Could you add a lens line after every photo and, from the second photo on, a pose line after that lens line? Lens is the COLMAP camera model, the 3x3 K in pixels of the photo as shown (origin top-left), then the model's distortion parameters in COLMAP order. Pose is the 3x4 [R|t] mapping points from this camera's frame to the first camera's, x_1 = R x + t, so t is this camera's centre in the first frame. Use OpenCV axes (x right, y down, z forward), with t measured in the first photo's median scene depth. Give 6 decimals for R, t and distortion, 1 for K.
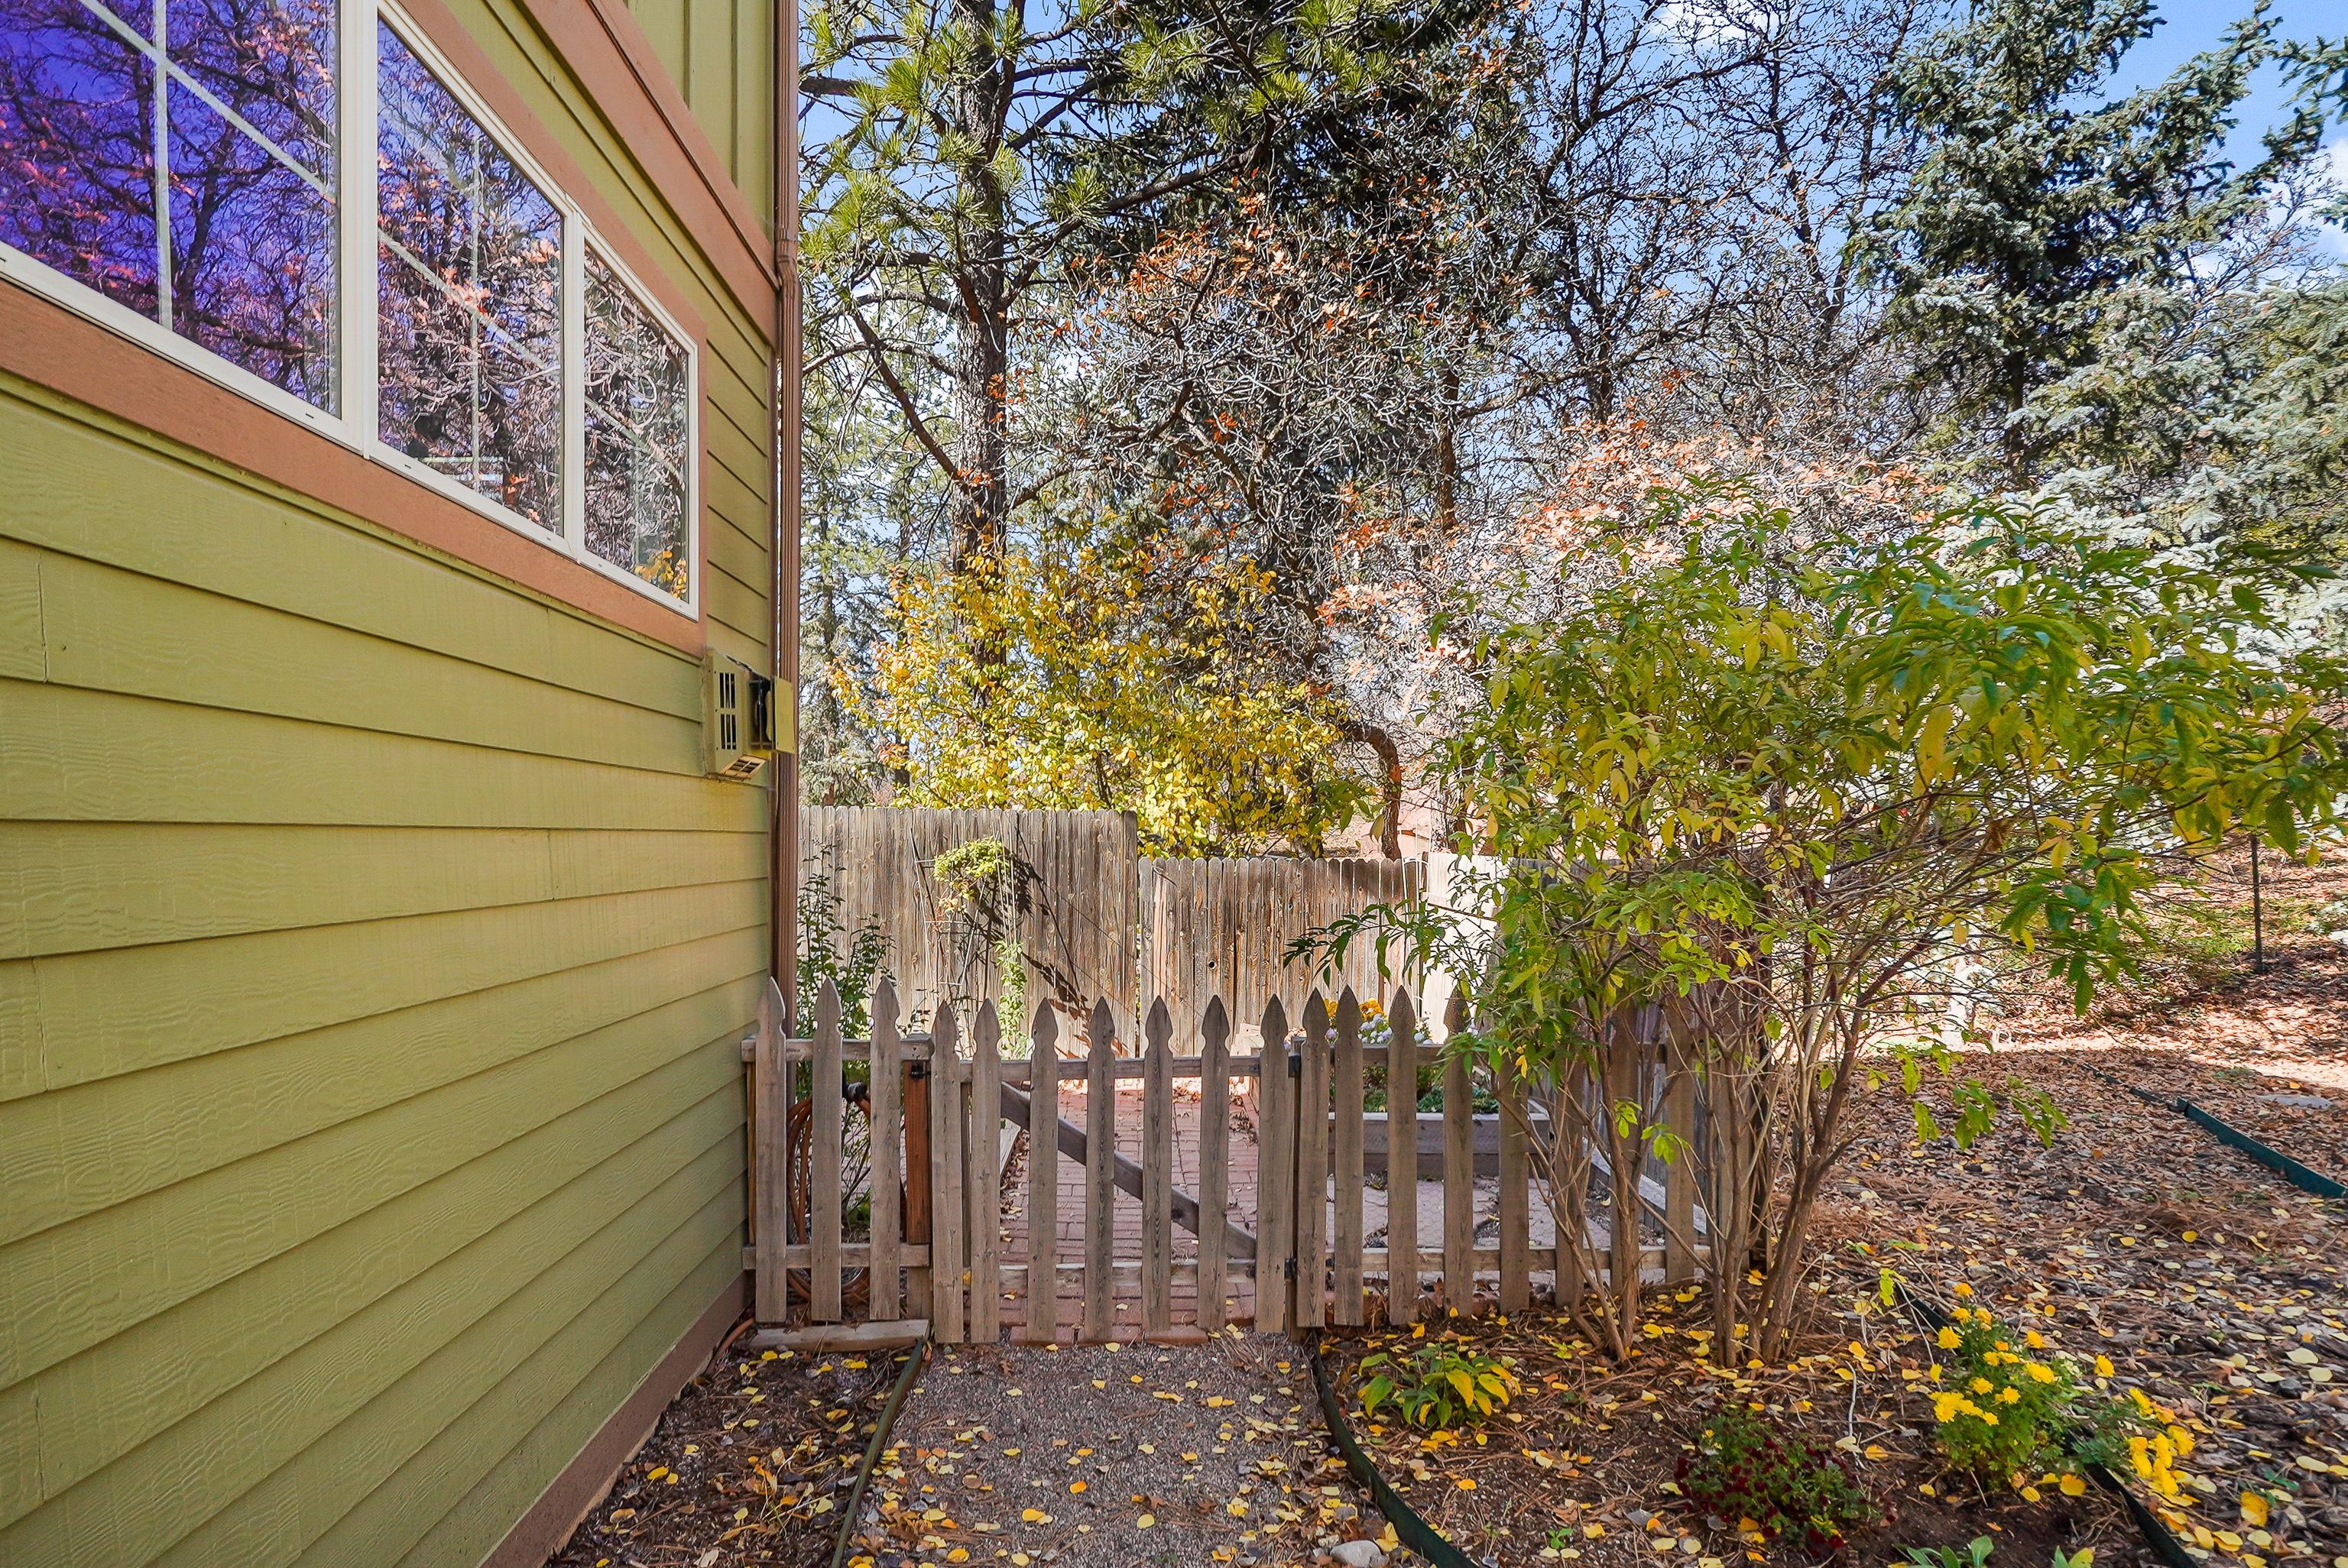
lens RADIAL K [[1298.6, 0, 1173.6], [0, 1298.6, 798.1], [0, 0, 1]] dist [-0.004424, -0.000202]
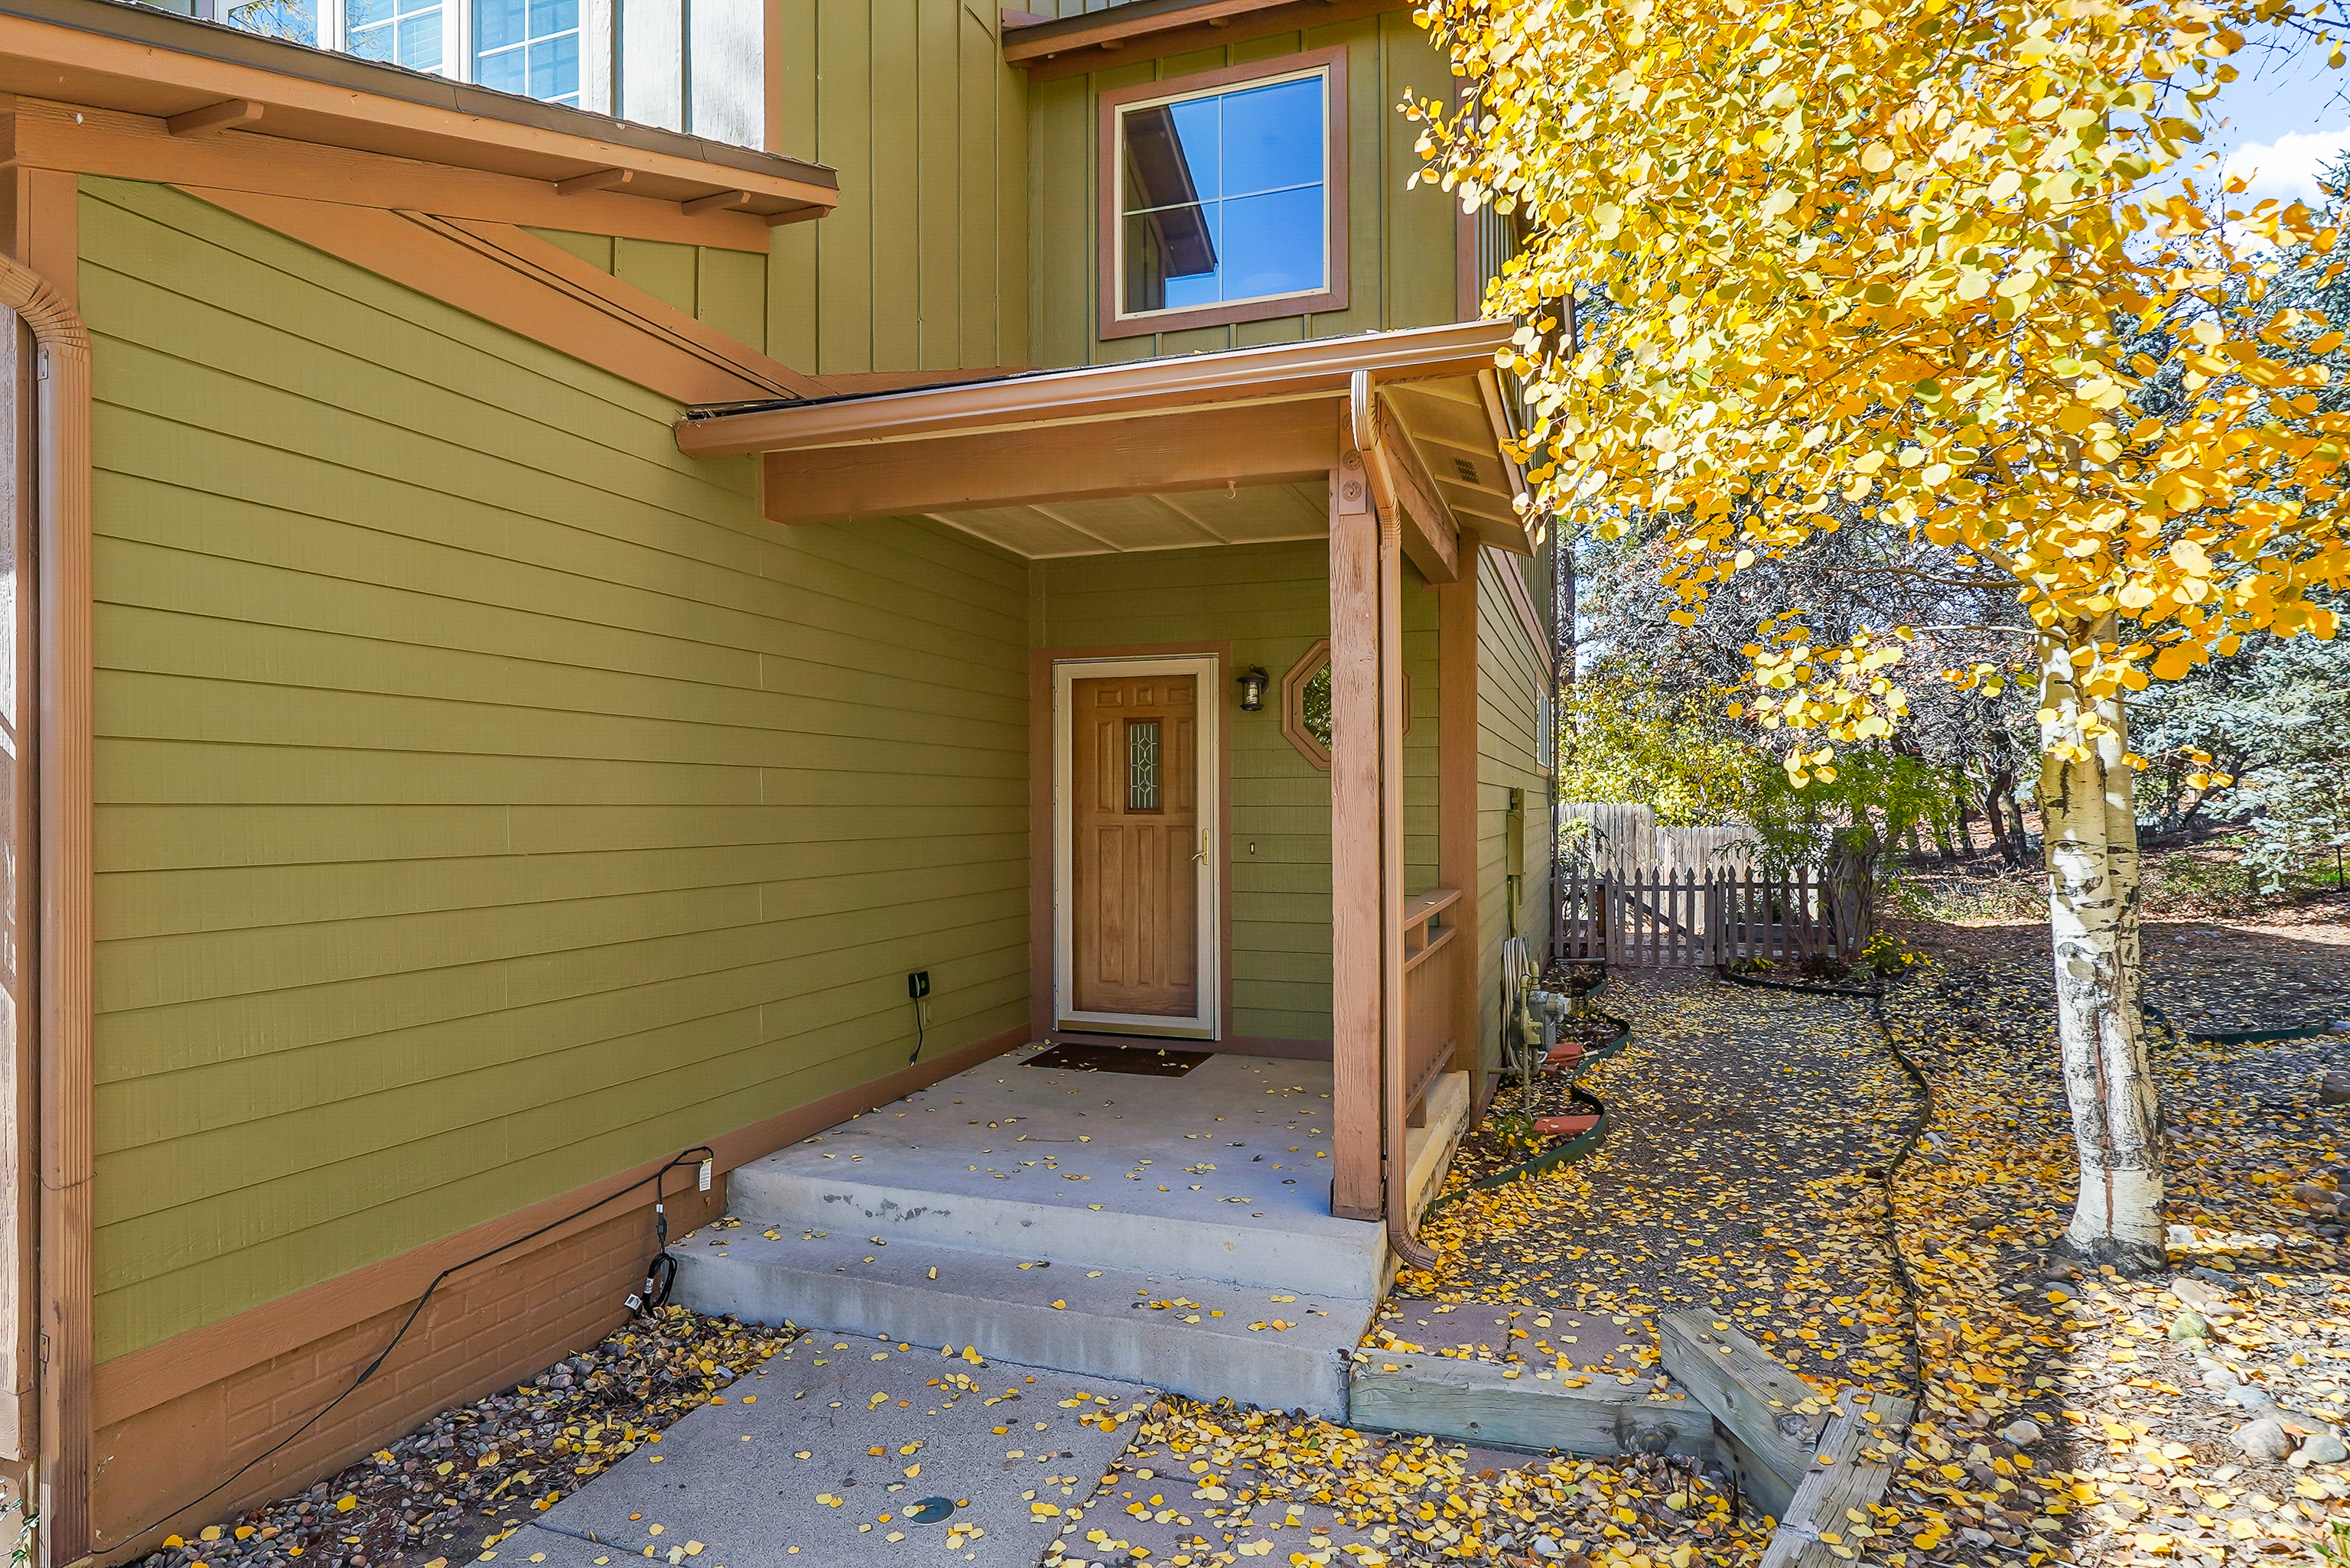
lens RADIAL K [[1299.8, 0, 1181.4], [0, 1299.8, 786.7], [0, 0, 1]] dist [-0.004424, -0.000202]
pose [[0.936463, -0.011766, -0.350568, -0.021260], [0.018813, 0.999683, 0.016703, -0.148156], [0.350261, -0.022237, 0.936388, -2.690709]]
